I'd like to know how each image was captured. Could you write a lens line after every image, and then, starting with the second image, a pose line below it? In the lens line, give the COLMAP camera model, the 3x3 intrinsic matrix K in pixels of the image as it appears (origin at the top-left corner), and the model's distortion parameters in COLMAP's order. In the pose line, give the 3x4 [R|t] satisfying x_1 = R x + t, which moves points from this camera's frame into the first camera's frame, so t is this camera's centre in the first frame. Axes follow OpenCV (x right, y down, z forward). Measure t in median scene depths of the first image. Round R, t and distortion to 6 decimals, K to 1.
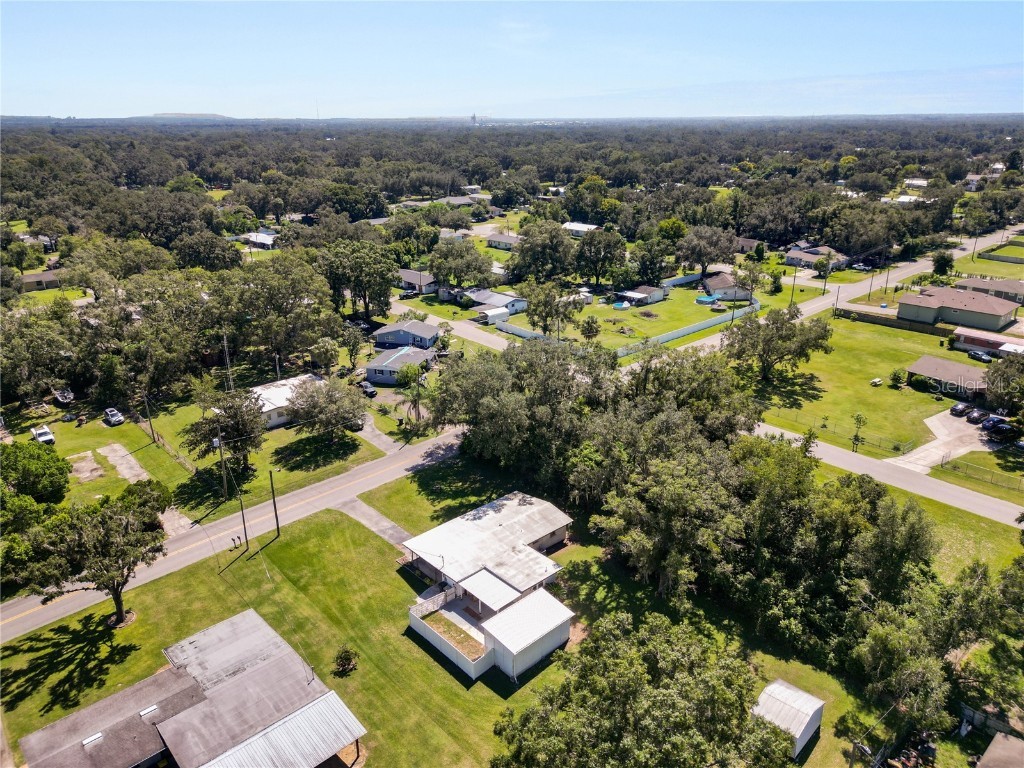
lens RADIAL K [[717.1, 0, 513.1], [0, 717.1, 383.2], [0, 0, 1]] dist [0.039890, -0.015748]
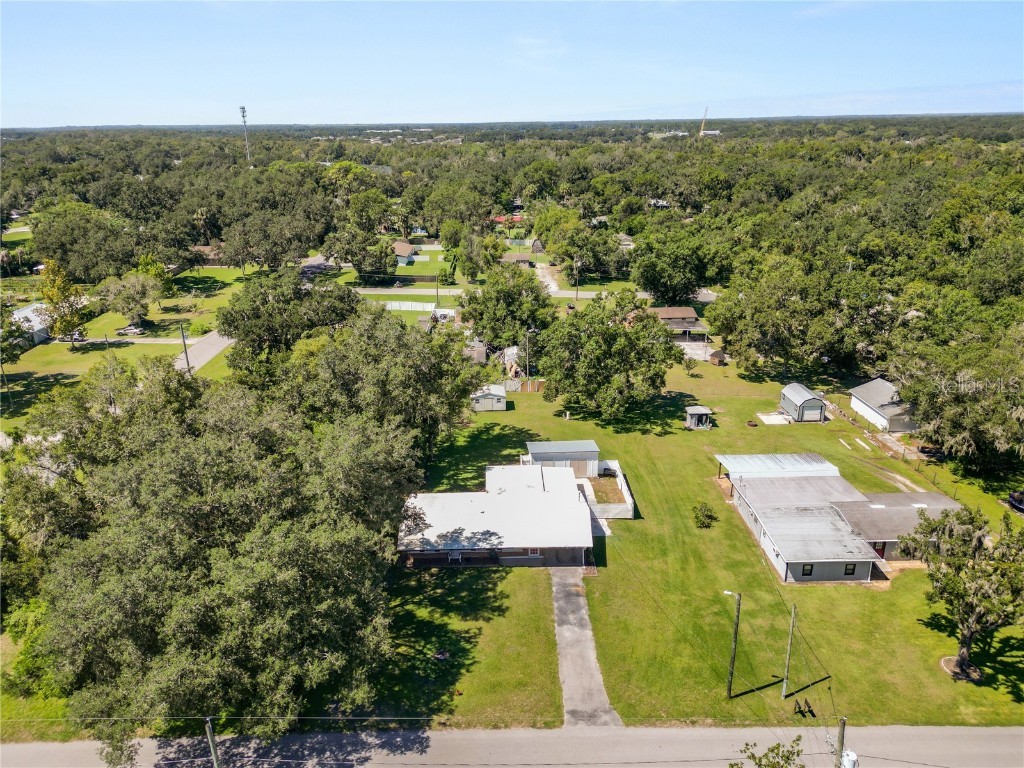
lens RADIAL K [[717.1, 0, 514.0], [0, 717.1, 384.0], [0, 0, 1]] dist [0.039890, -0.015748]
pose [[-0.752879, -0.212507, 0.622908, -0.506866], [0.232468, 0.799575, 0.553750, -0.356559], [-0.615737, 0.561713, -0.552582, 1.299669]]
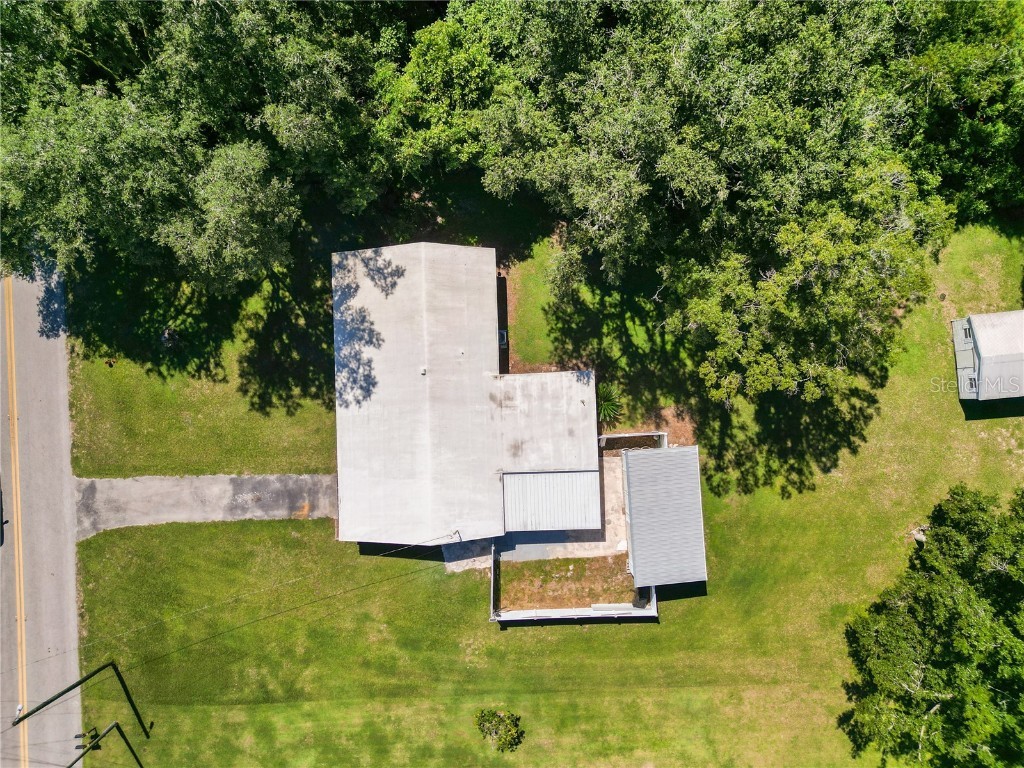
lens RADIAL K [[717.1, 0, 509.5], [0, 717.1, 382.7], [0, 0, 1]] dist [0.039890, -0.015748]
pose [[0.651019, -0.758868, 0.017144, 0.008144], [0.254322, 0.239348, 0.937034, -0.260196], [-0.715189, -0.605666, 0.348817, 0.742954]]
